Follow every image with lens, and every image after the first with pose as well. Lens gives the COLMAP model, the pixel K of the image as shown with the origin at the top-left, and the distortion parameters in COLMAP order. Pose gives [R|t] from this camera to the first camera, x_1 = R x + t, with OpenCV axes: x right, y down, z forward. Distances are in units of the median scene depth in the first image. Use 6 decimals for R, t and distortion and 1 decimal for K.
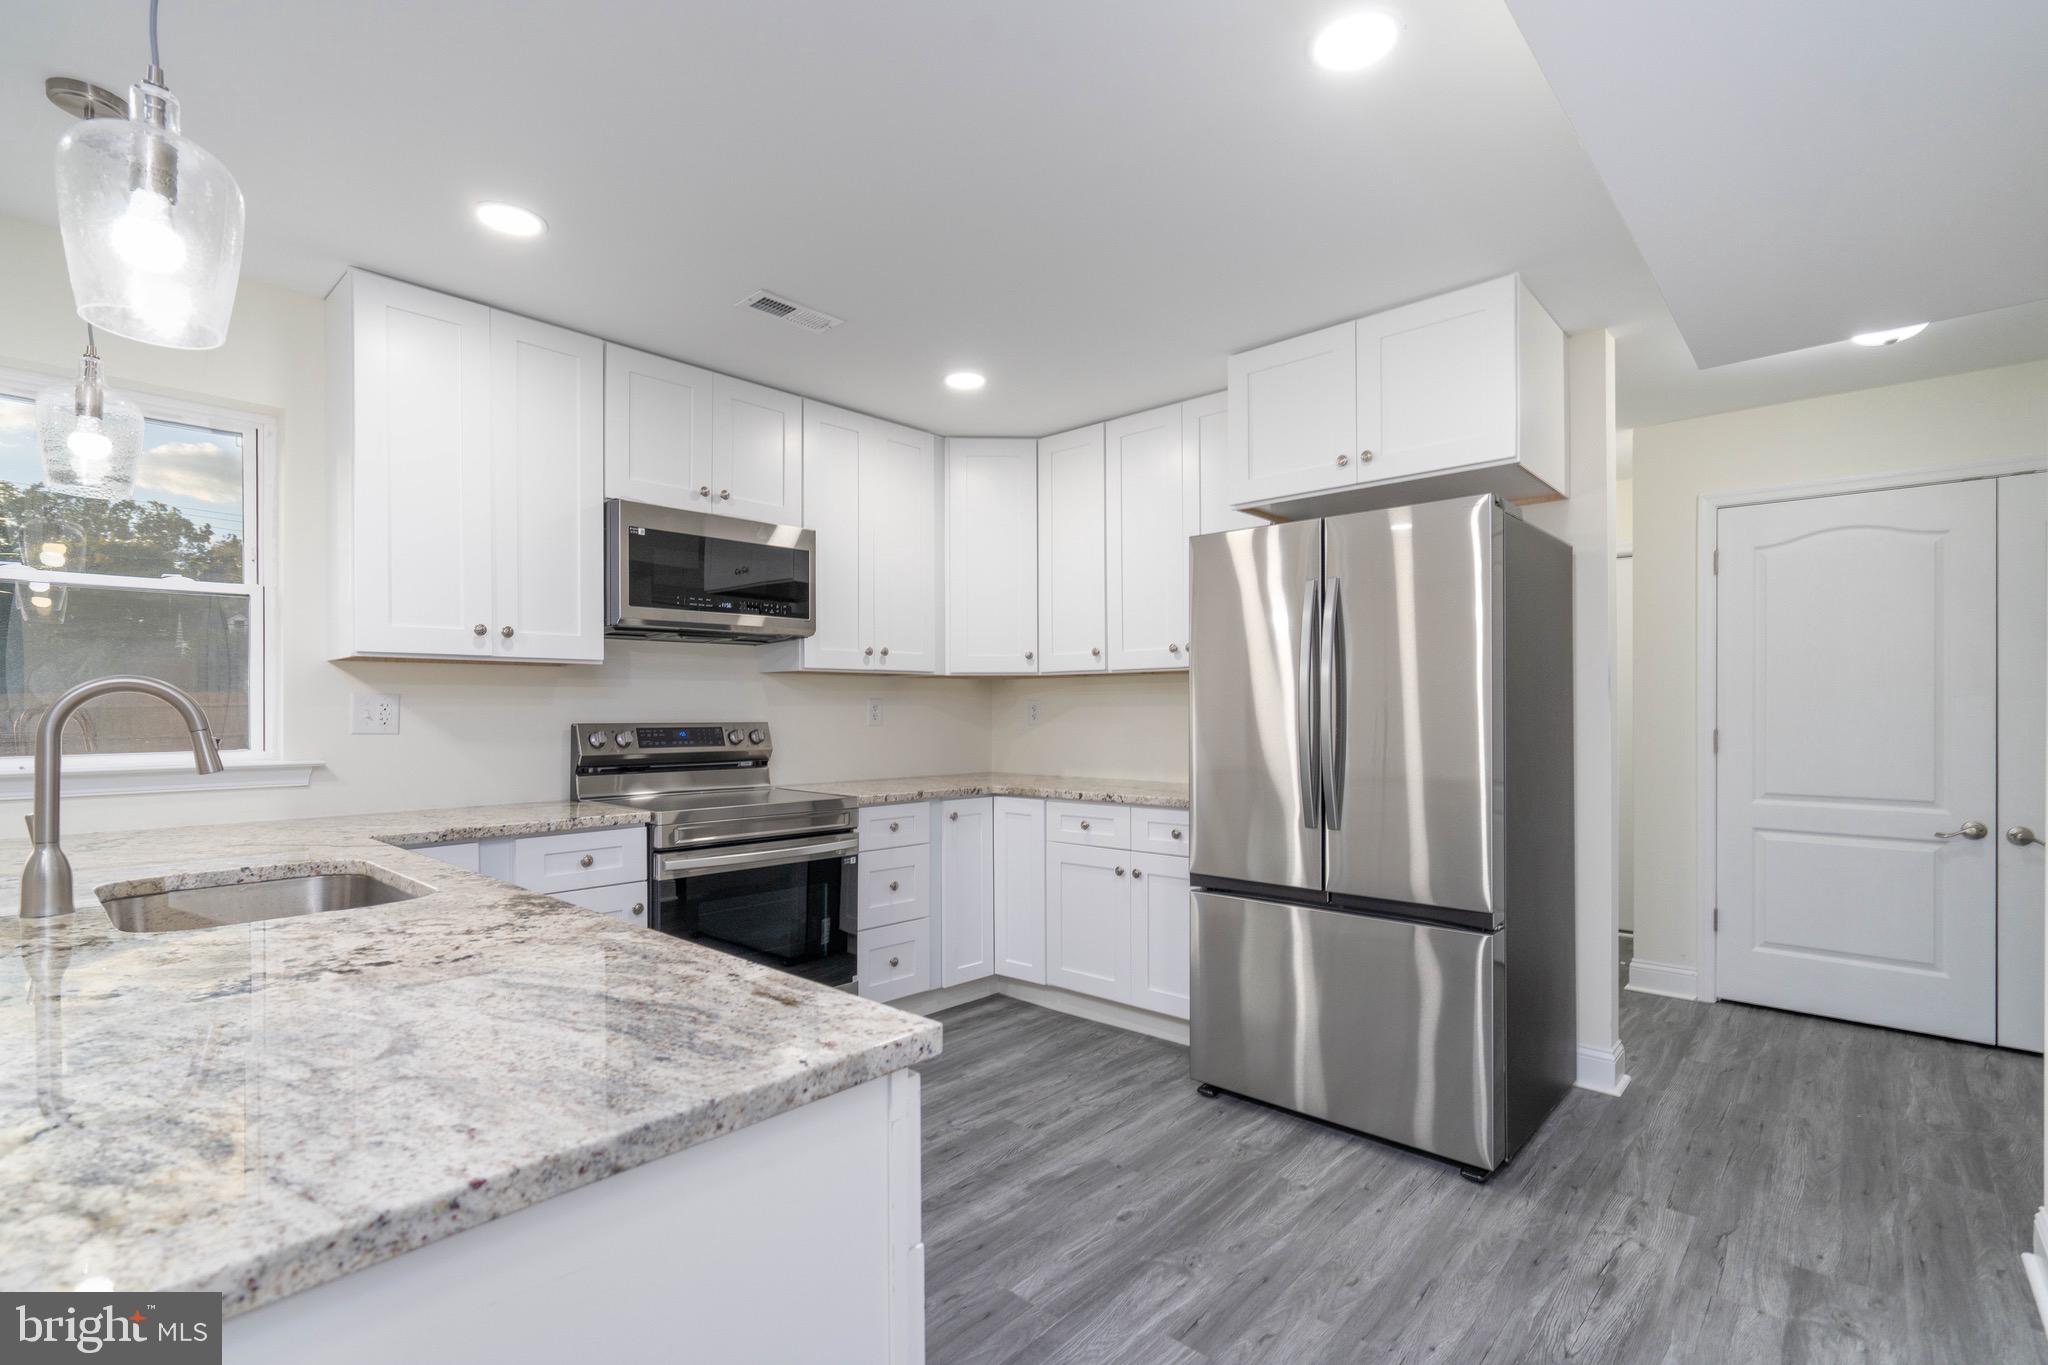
lens RADIAL K [[934.6, 0, 1021.6], [0, 934.6, 703.2], [0, 0, 1]] dist [-0.001561, 0.000635]
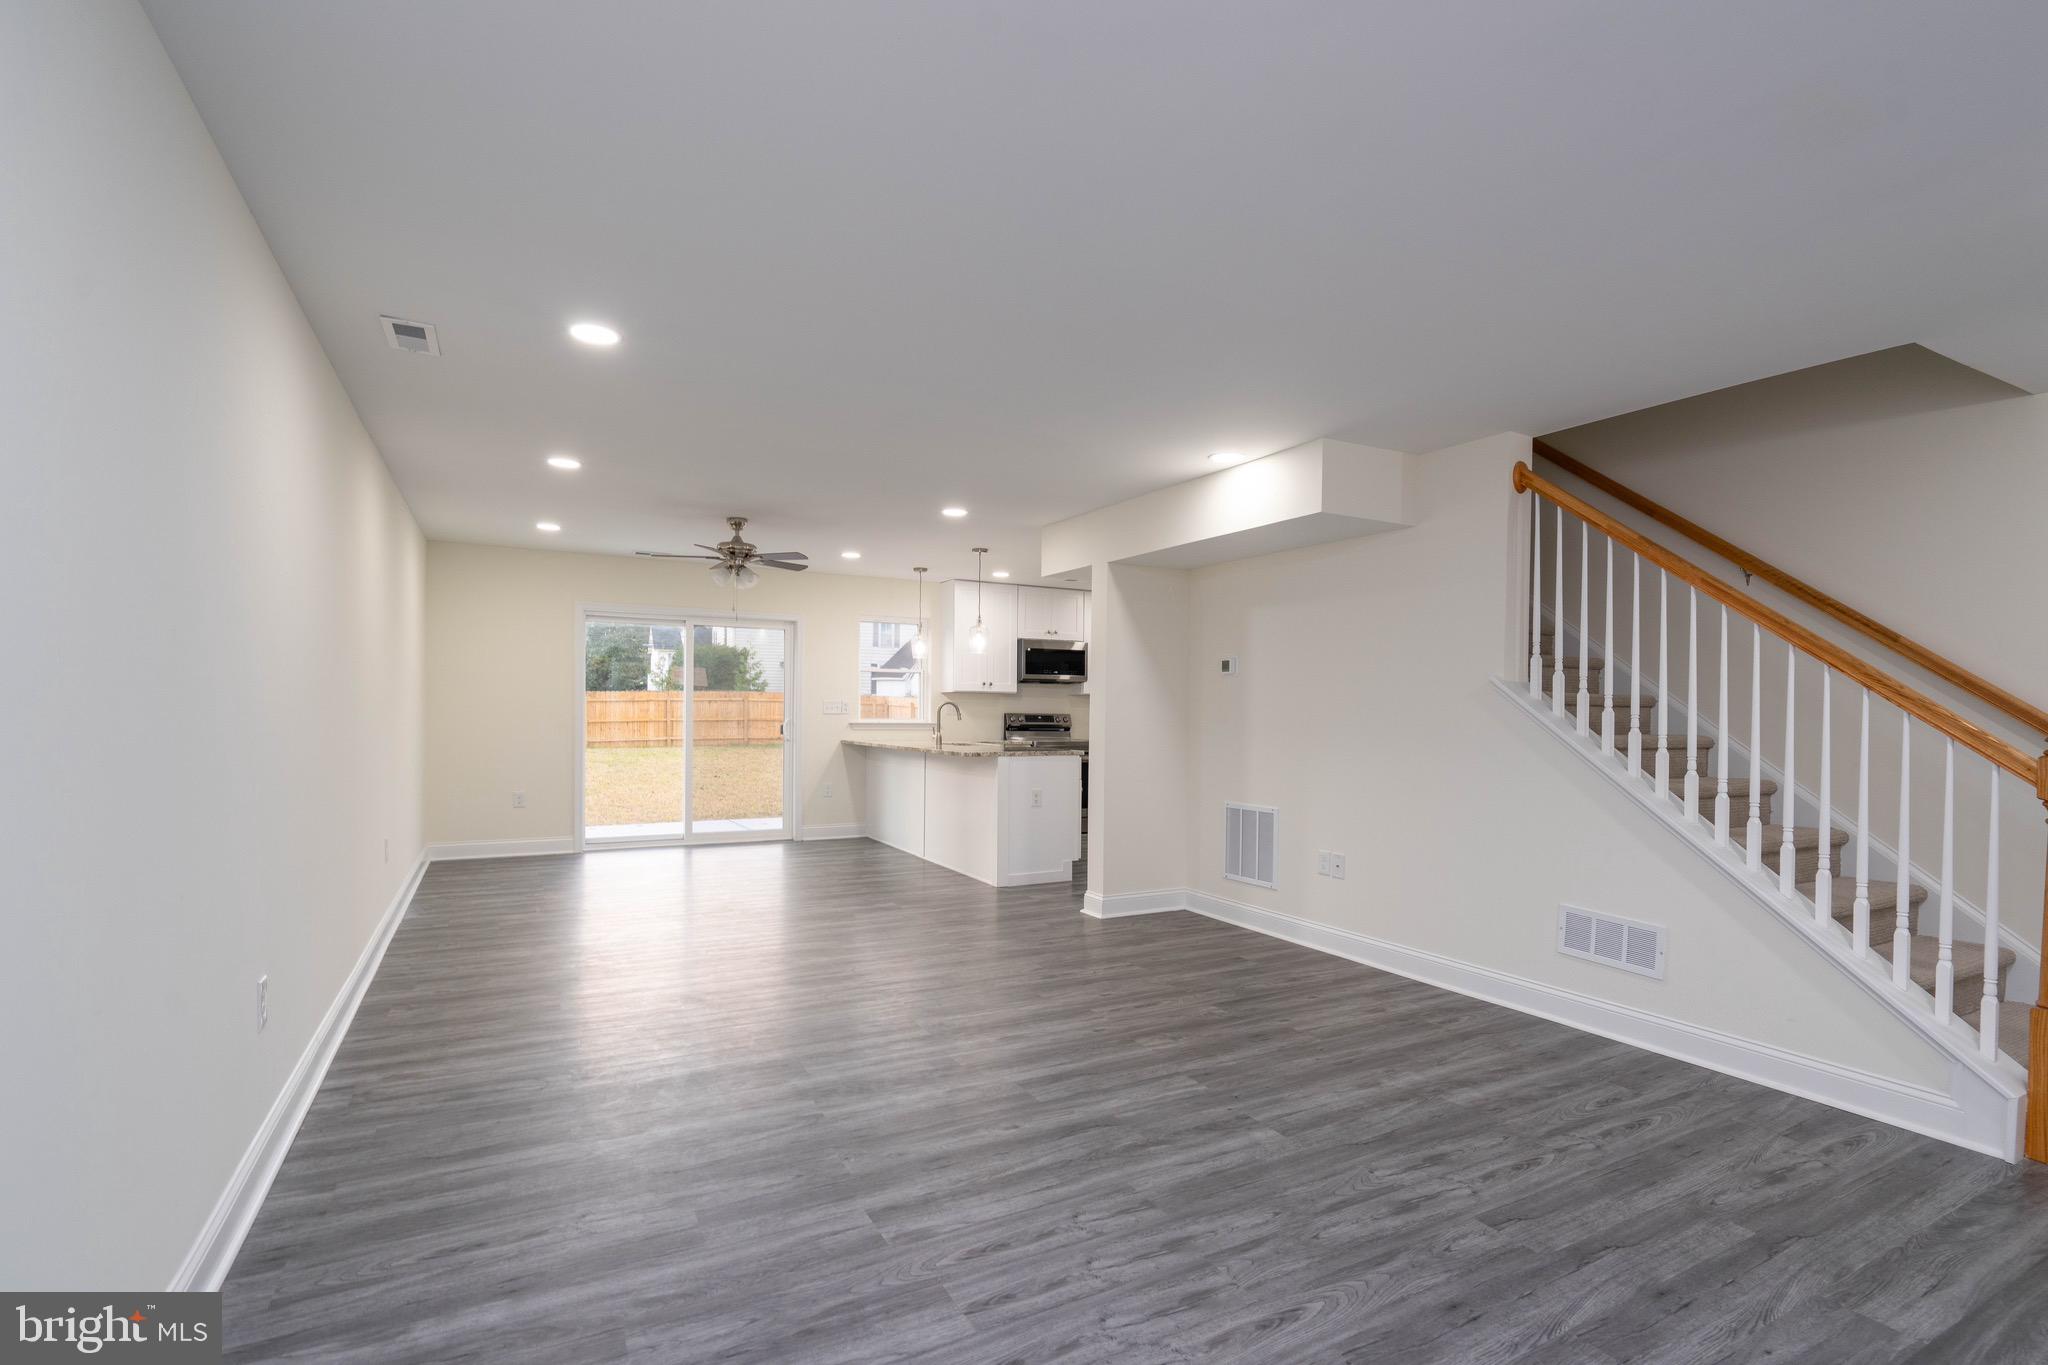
lens RADIAL K [[934.6, 0, 1023.3], [0, 934.6, 696.2], [0, 0, 1]] dist [-0.001561, 0.000635]
pose [[0.945053, 0.010731, -0.326740, 0.494732], [-0.013252, 0.999897, -0.005492, -0.014597], [0.326648, 0.009520, 0.945098, -1.635264]]
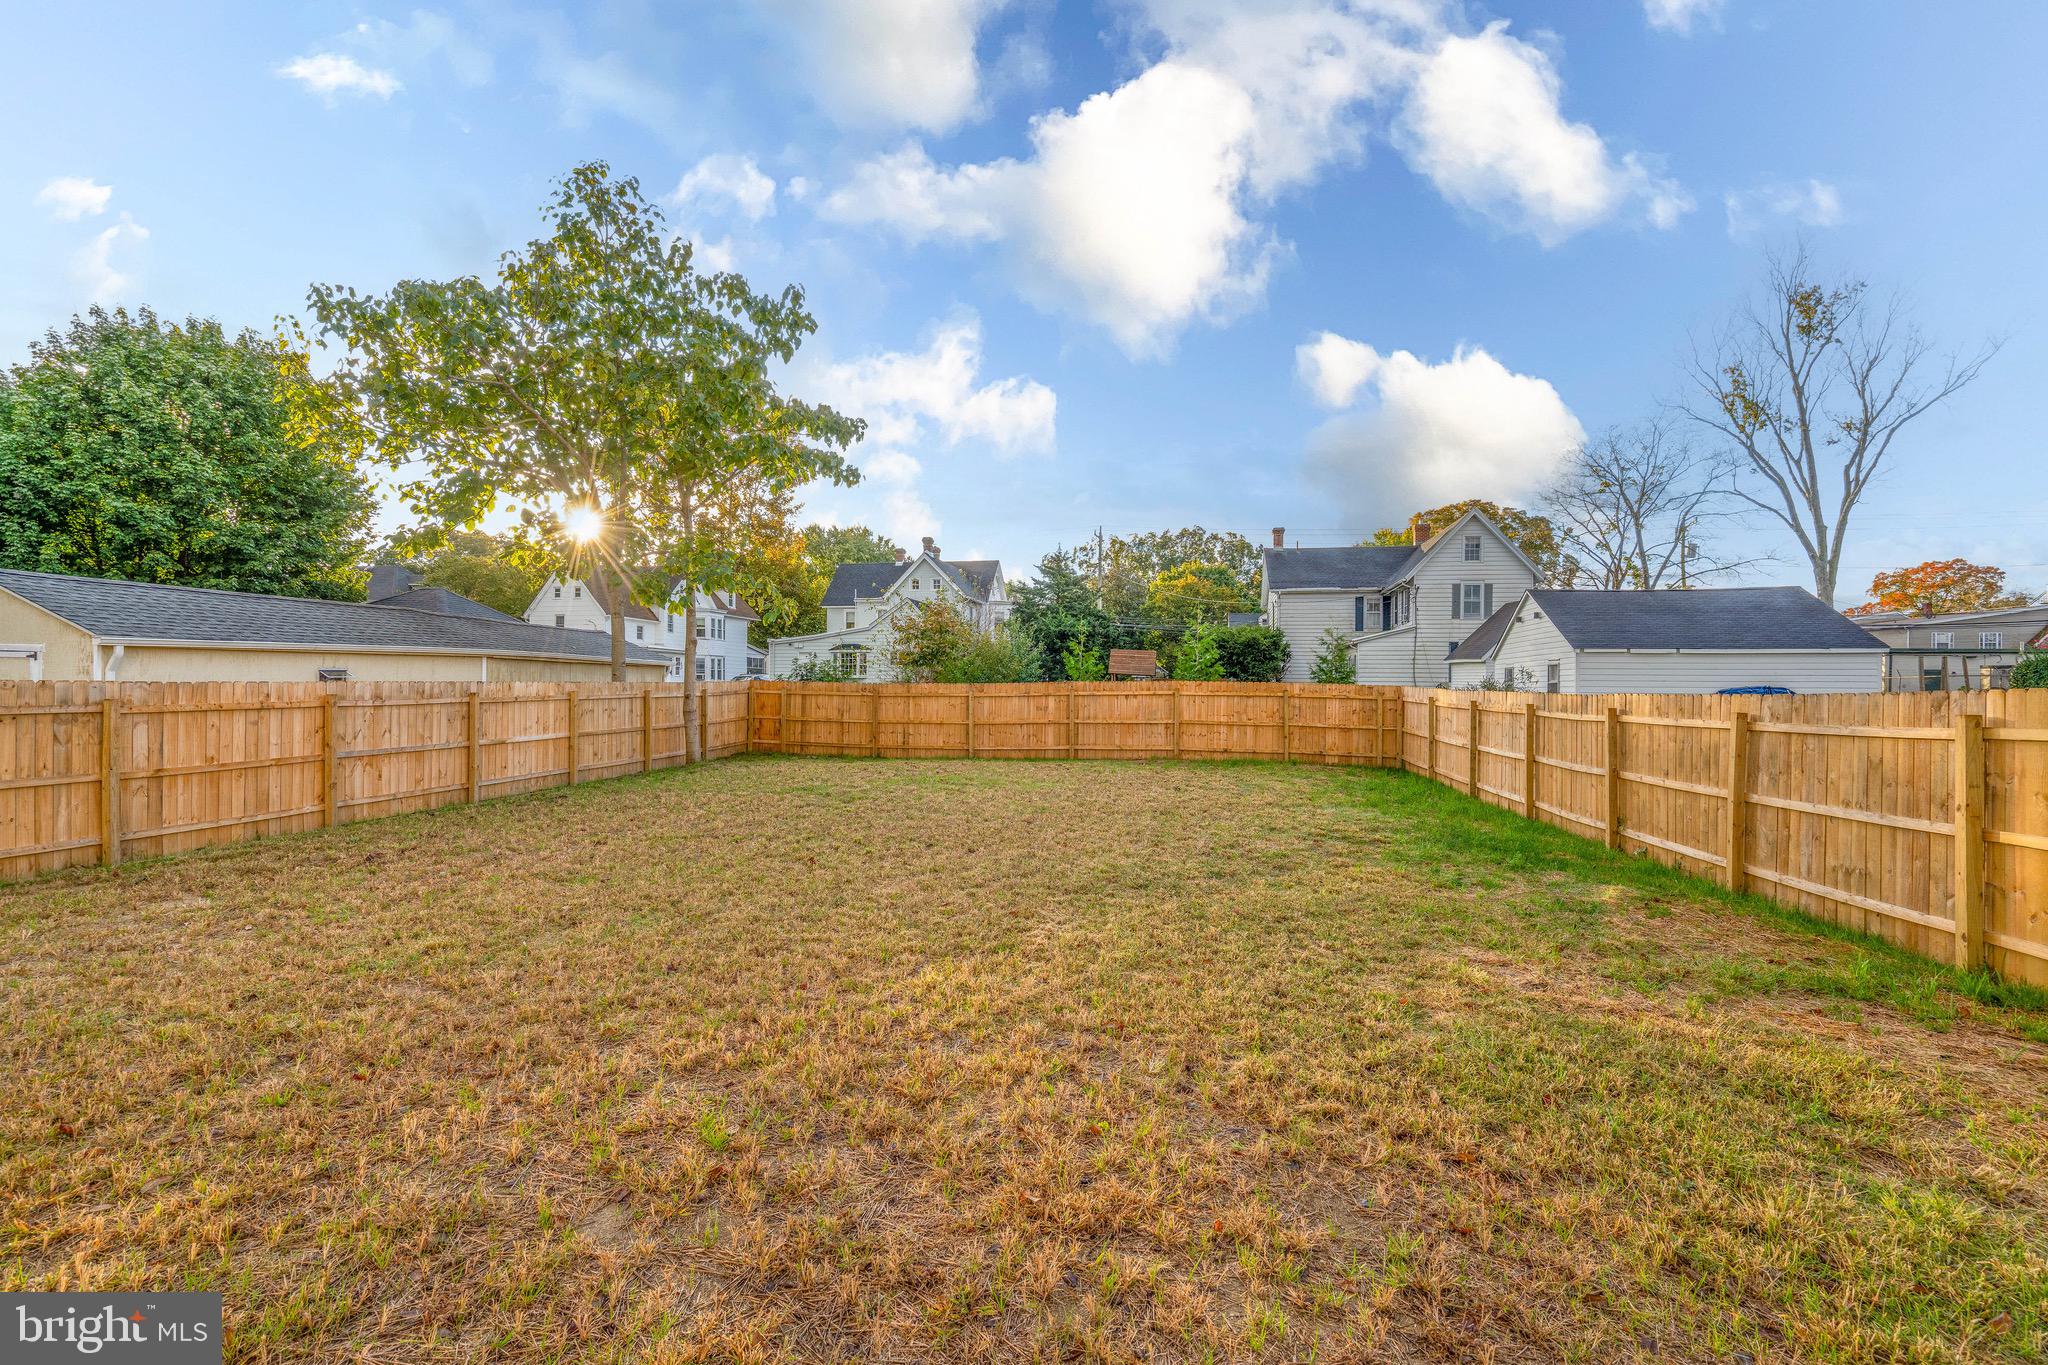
lens RADIAL K [[934.6, 0, 1026.3], [0, 934.6, 685.3], [0, 0, 1]] dist [-0.001561, 0.000635]
pose [[0.553537, 0.002299, -0.832822, -0.507608], [-0.007323, 0.999971, -0.002107, -0.026120], [0.832793, 0.007265, 0.553537, 1.997058]]
